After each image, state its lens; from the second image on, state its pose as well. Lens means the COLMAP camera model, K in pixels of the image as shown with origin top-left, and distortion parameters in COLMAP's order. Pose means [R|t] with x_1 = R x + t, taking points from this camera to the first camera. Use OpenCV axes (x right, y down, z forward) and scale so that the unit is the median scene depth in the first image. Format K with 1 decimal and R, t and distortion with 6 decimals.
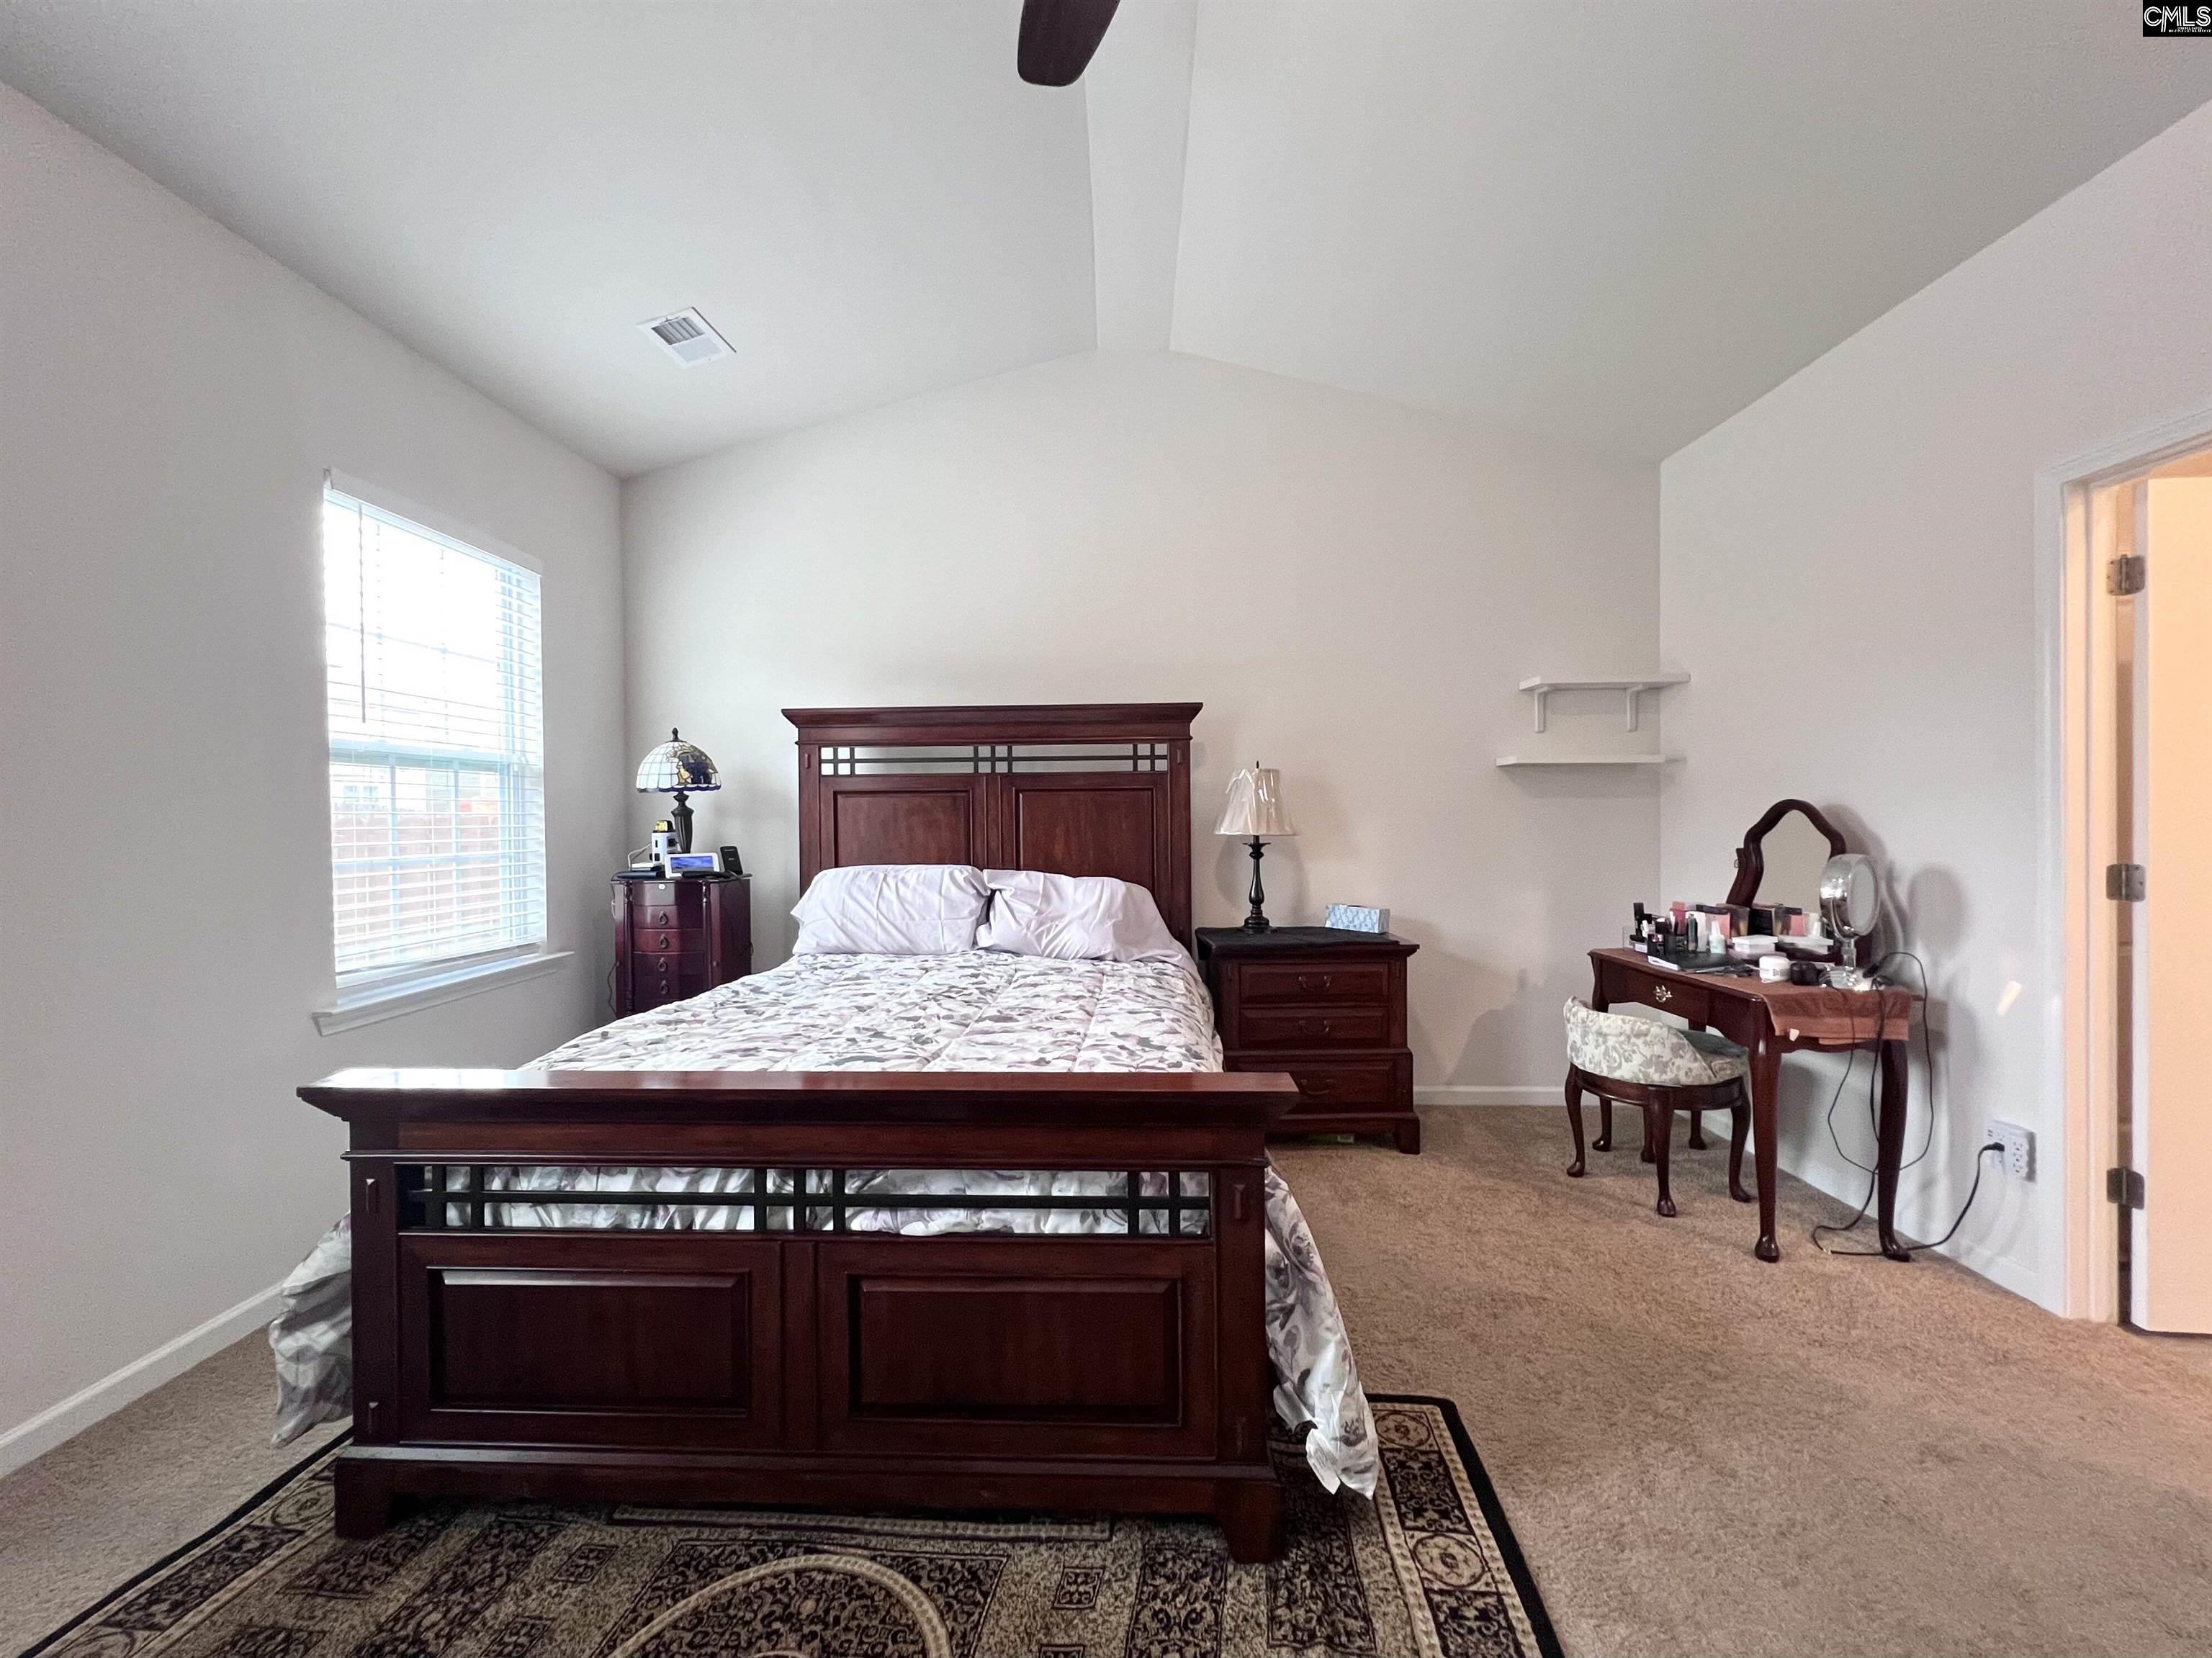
lens RADIAL K [[876.0, 0, 1101.4], [0, 876.0, 819.8], [0, 0, 1]] dist [-0.001422, 0.000114]
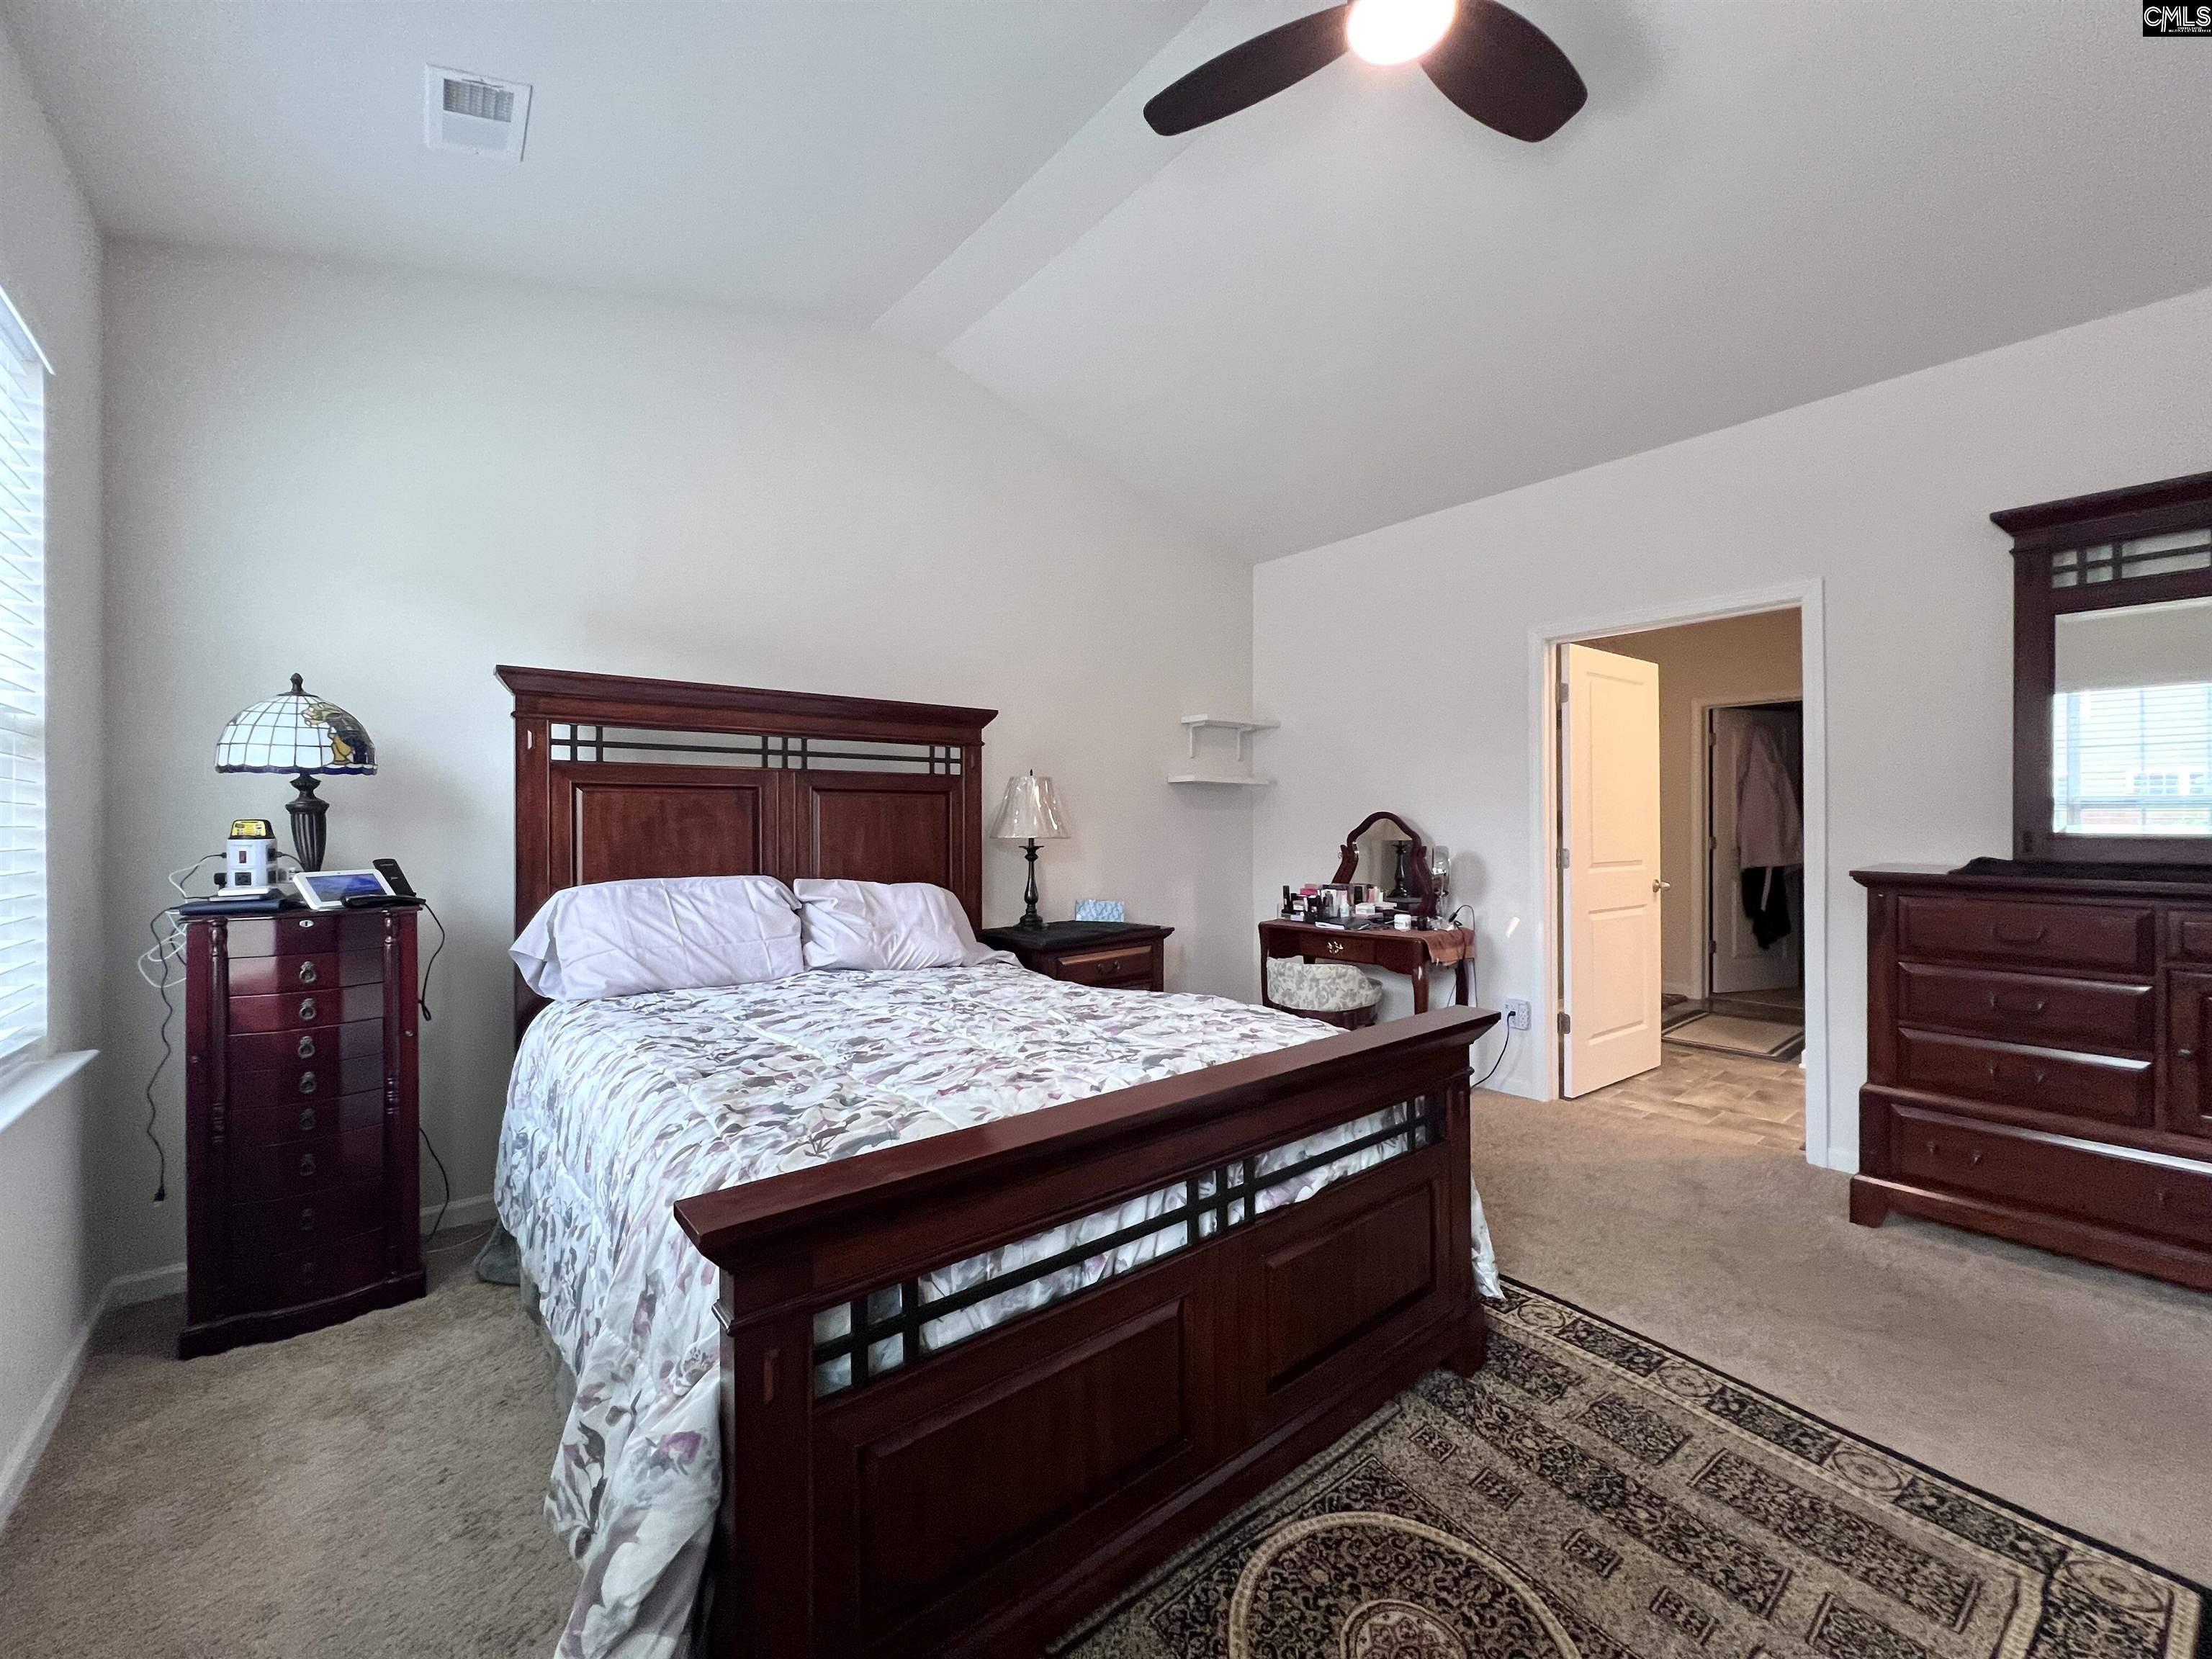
lens RADIAL K [[876.0, 0, 1090.5], [0, 876.0, 818.0], [0, 0, 1]] dist [-0.001422, 0.000114]
pose [[0.755526, 0.010518, 0.655034, -0.549266], [0.000320, 0.999865, -0.016425, 0.011773], [-0.655119, 0.012619, 0.755421, 0.174484]]
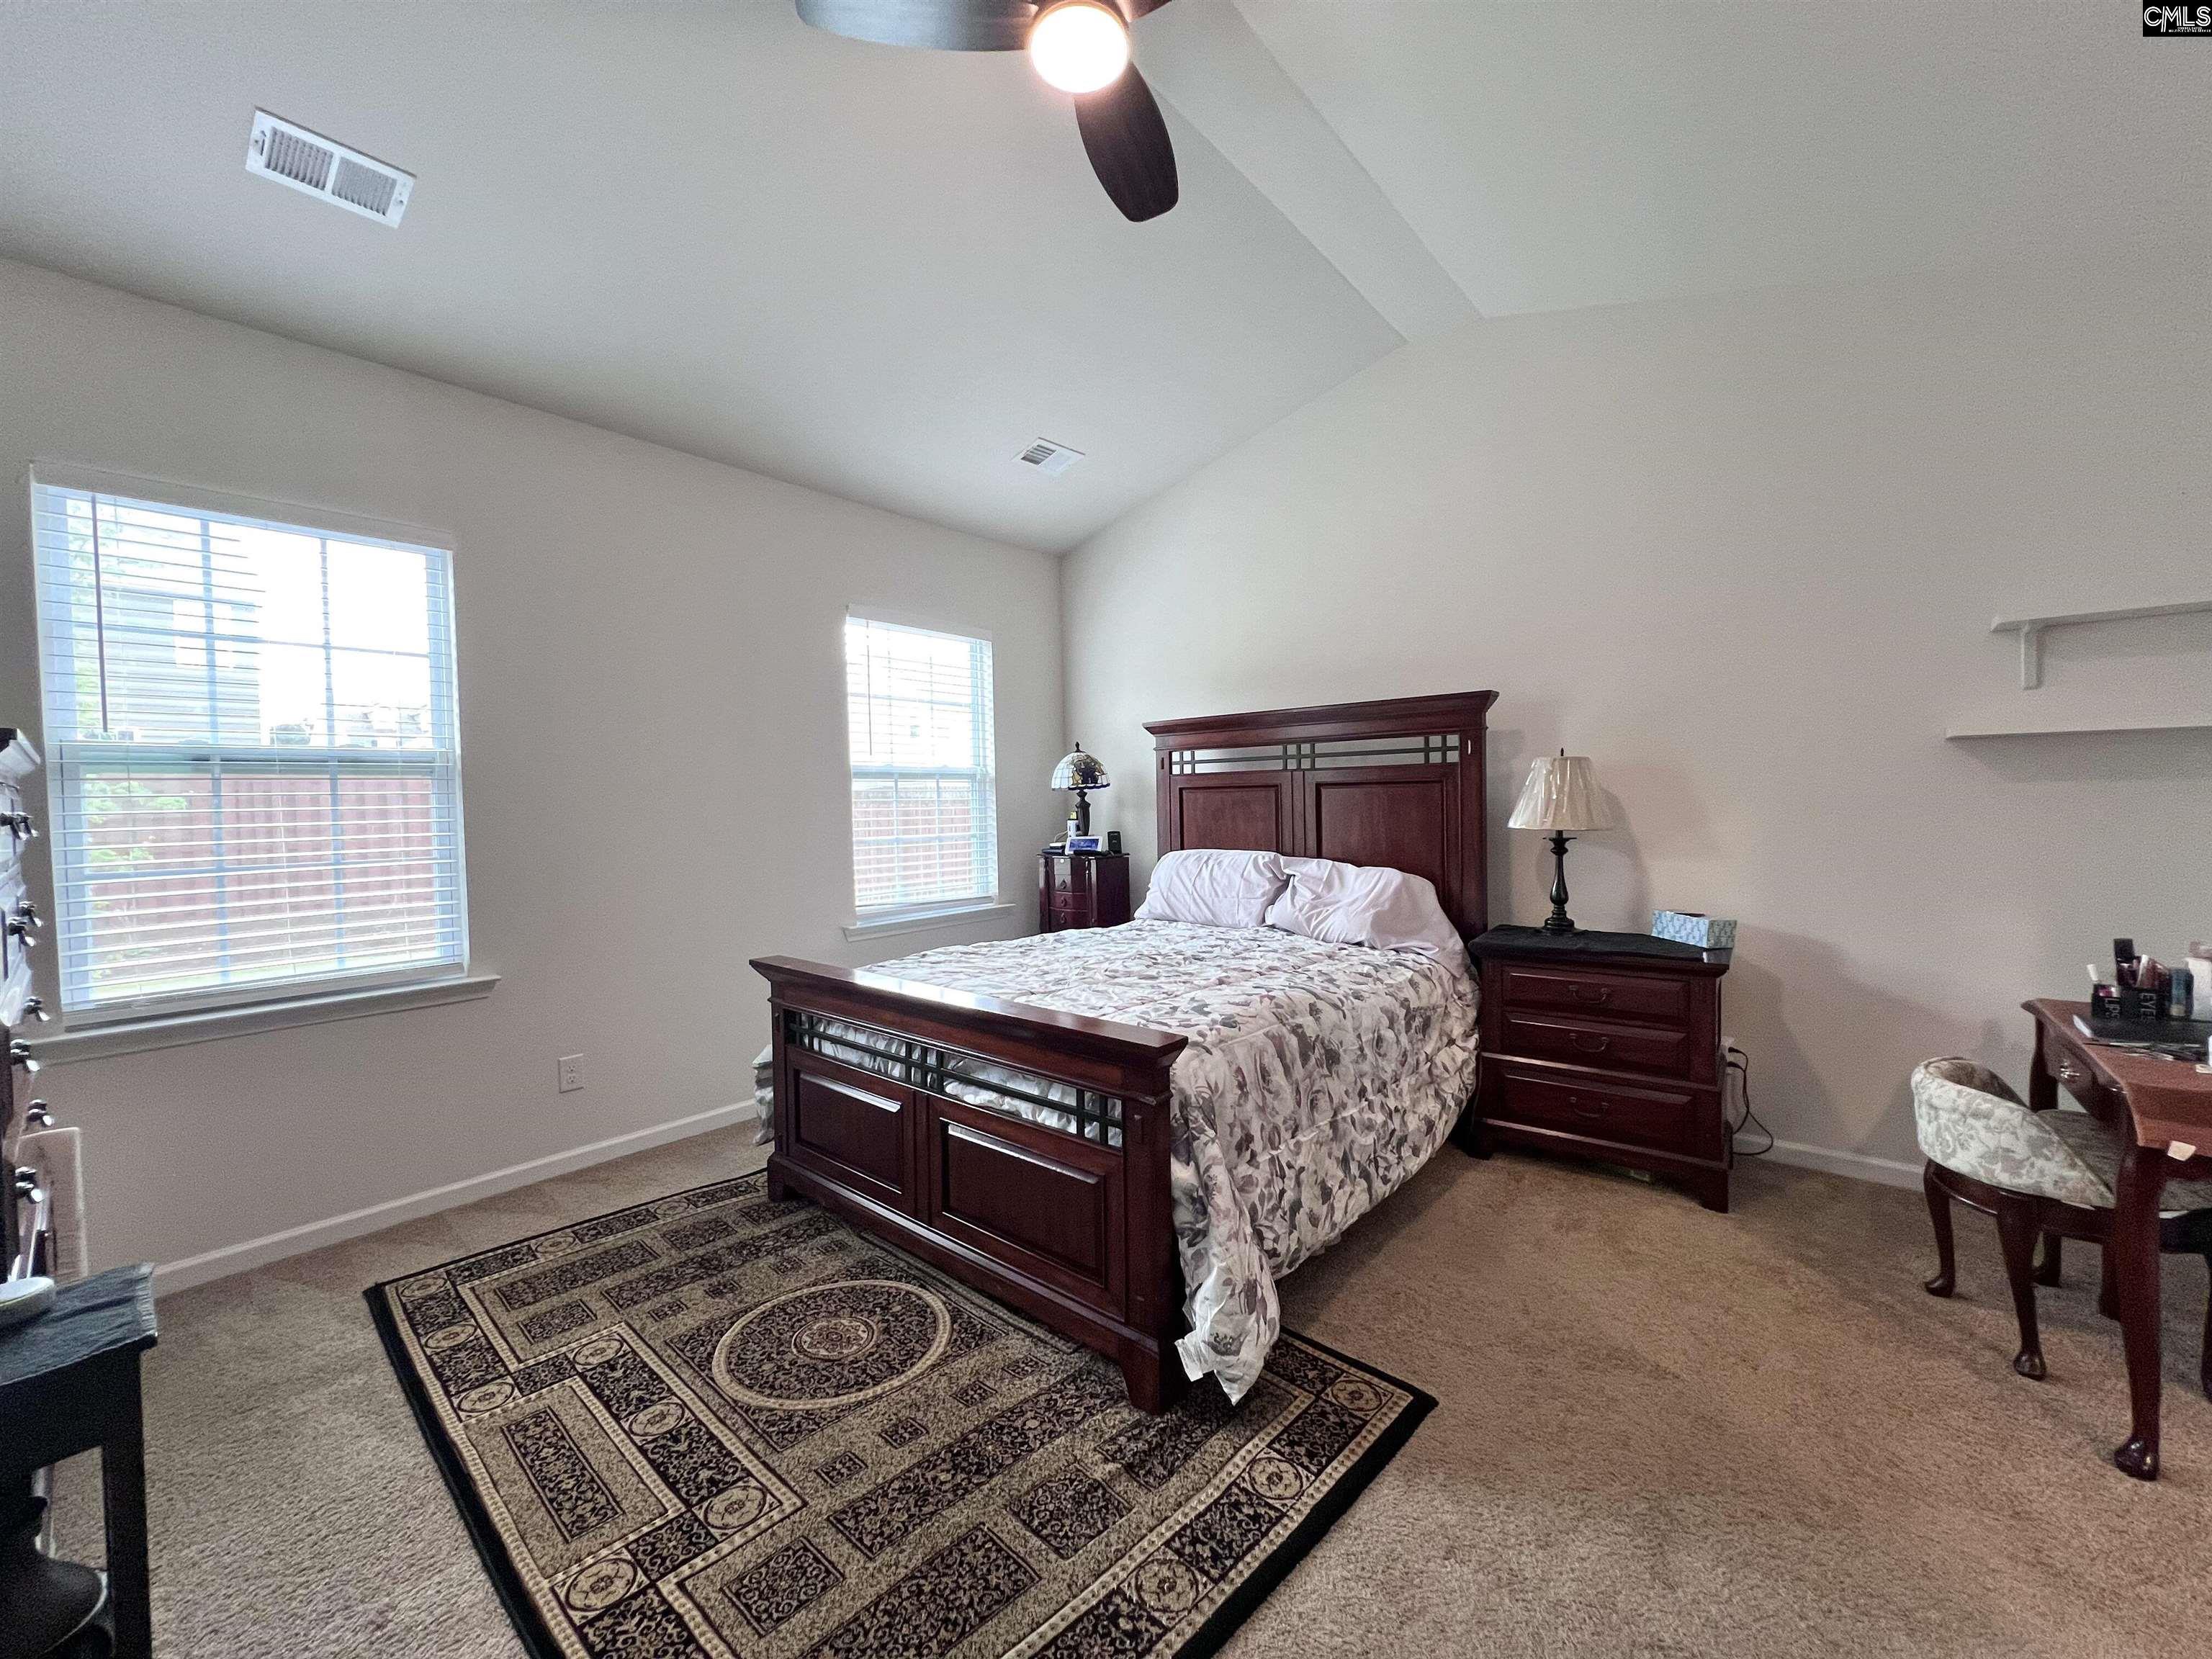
lens RADIAL K [[876.0, 0, 1119.2], [0, 876.0, 813.9], [0, 0, 1]] dist [-0.001422, 0.000114]
pose [[0.786974, 0.003571, -0.616976, 0.446757], [0.009172, 0.999805, 0.017486, -0.021085], [0.616918, -0.019420, 0.786788, -0.004721]]
